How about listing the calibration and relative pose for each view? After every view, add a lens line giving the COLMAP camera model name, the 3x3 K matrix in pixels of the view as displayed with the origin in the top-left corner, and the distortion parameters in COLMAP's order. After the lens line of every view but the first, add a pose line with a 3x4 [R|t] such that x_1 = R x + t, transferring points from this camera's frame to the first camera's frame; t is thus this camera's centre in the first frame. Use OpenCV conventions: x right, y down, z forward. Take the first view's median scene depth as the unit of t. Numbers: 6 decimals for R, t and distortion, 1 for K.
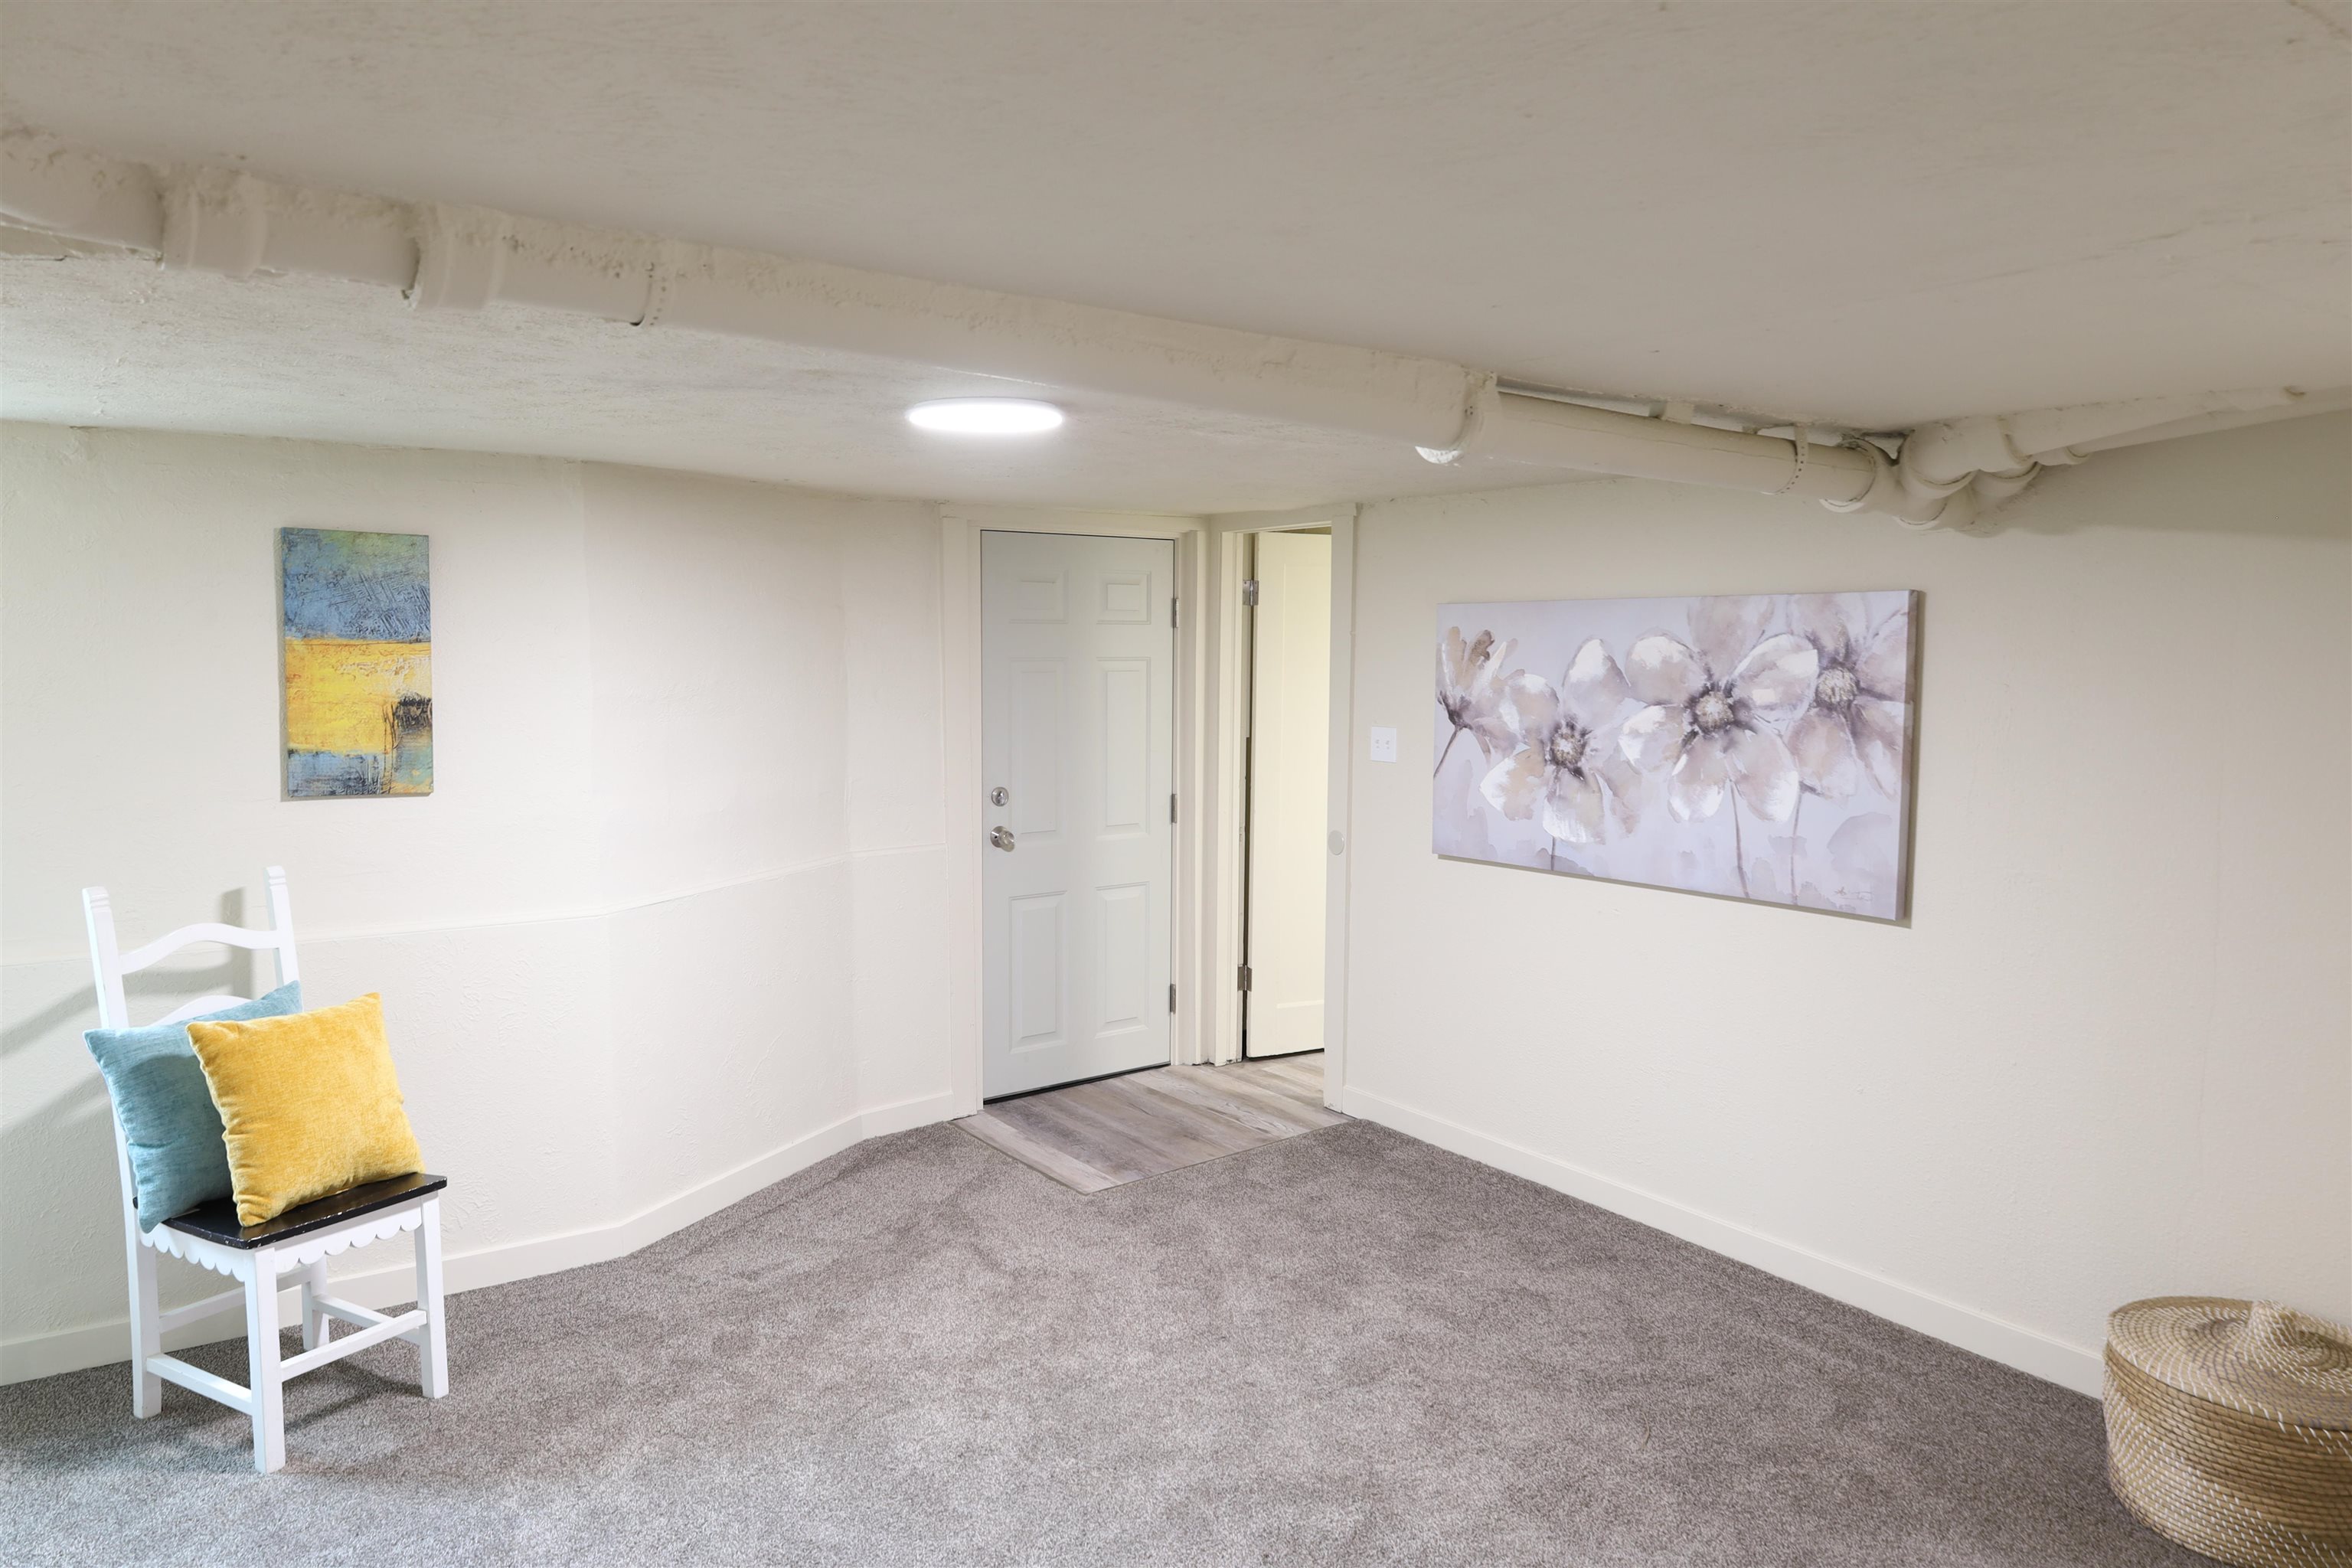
lens RADIAL K [[1560.0, 0, 1176.0], [0, 1560.0, 784.0], [0, 0, 1]] dist [0.000867, 0.000195]
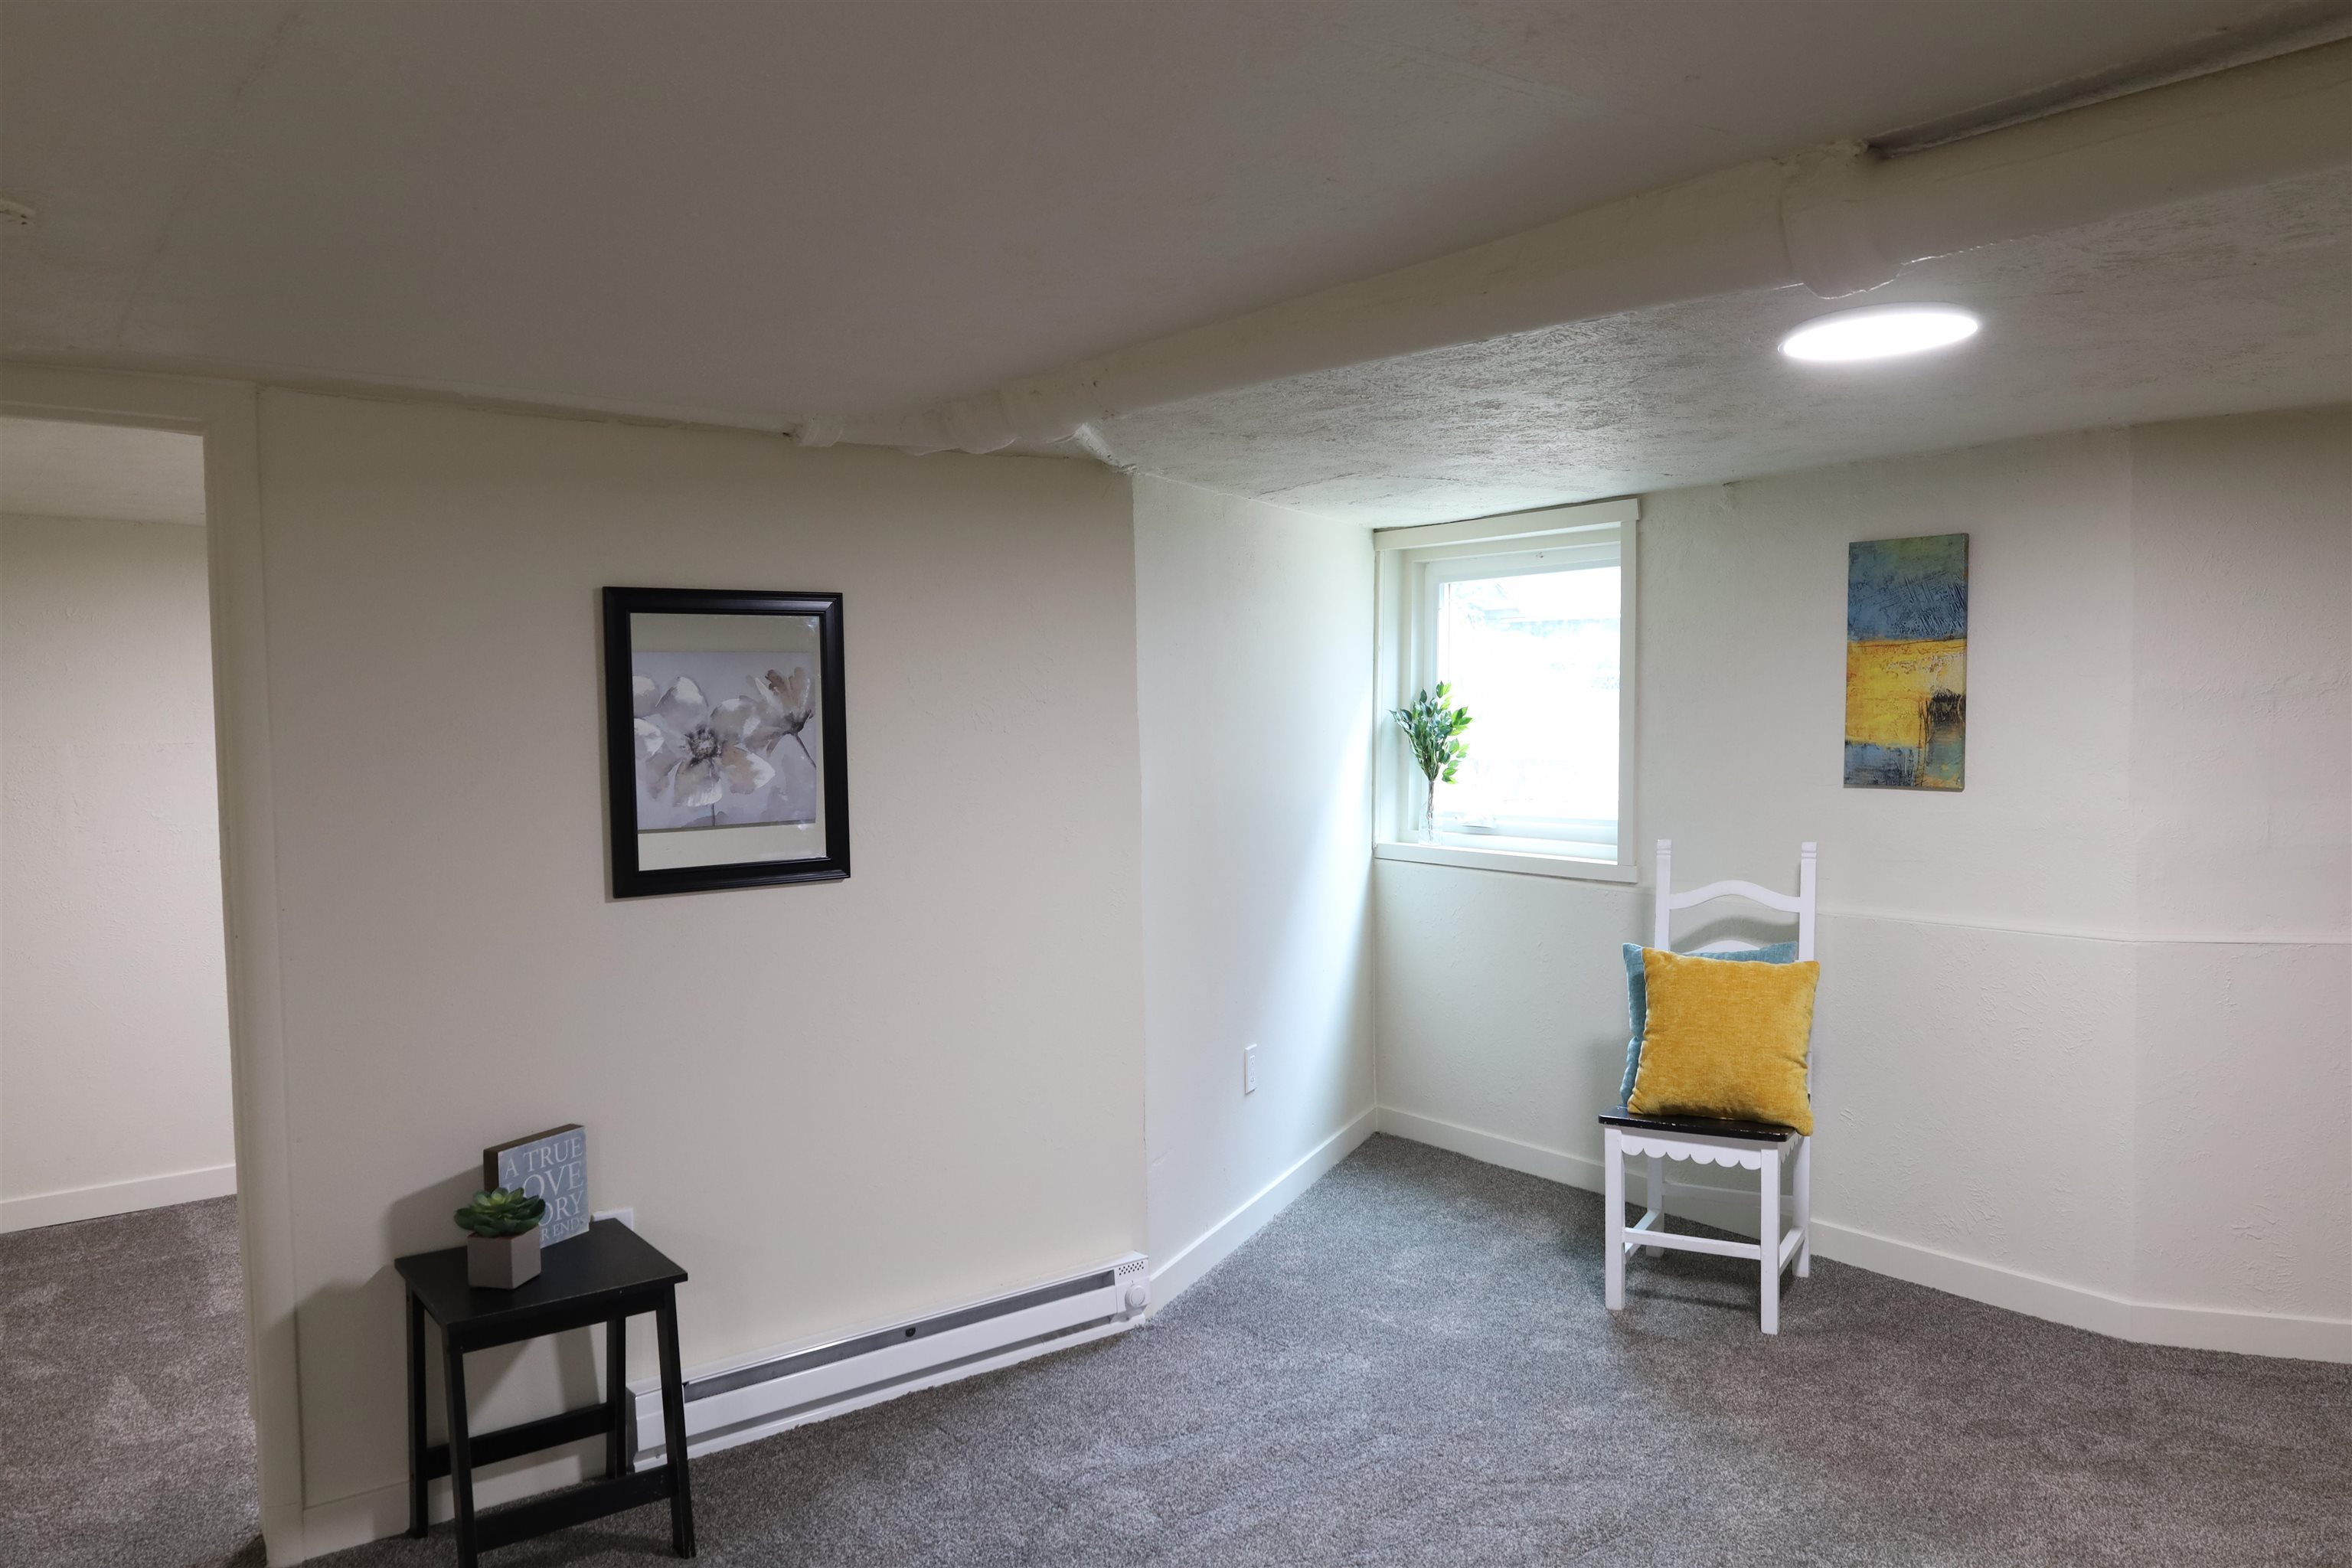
lens RADIAL K [[1674.4, 0, 1176.0], [0, 1674.4, 784.0], [0, 0, 1]] dist [-0.030616, 0.002698]
pose [[0.010369, 0.037337, -0.999249, 0.603090], [-0.064277, 0.997261, 0.036596, -0.004145], [0.997878, 0.063850, 0.012740, 0.494792]]
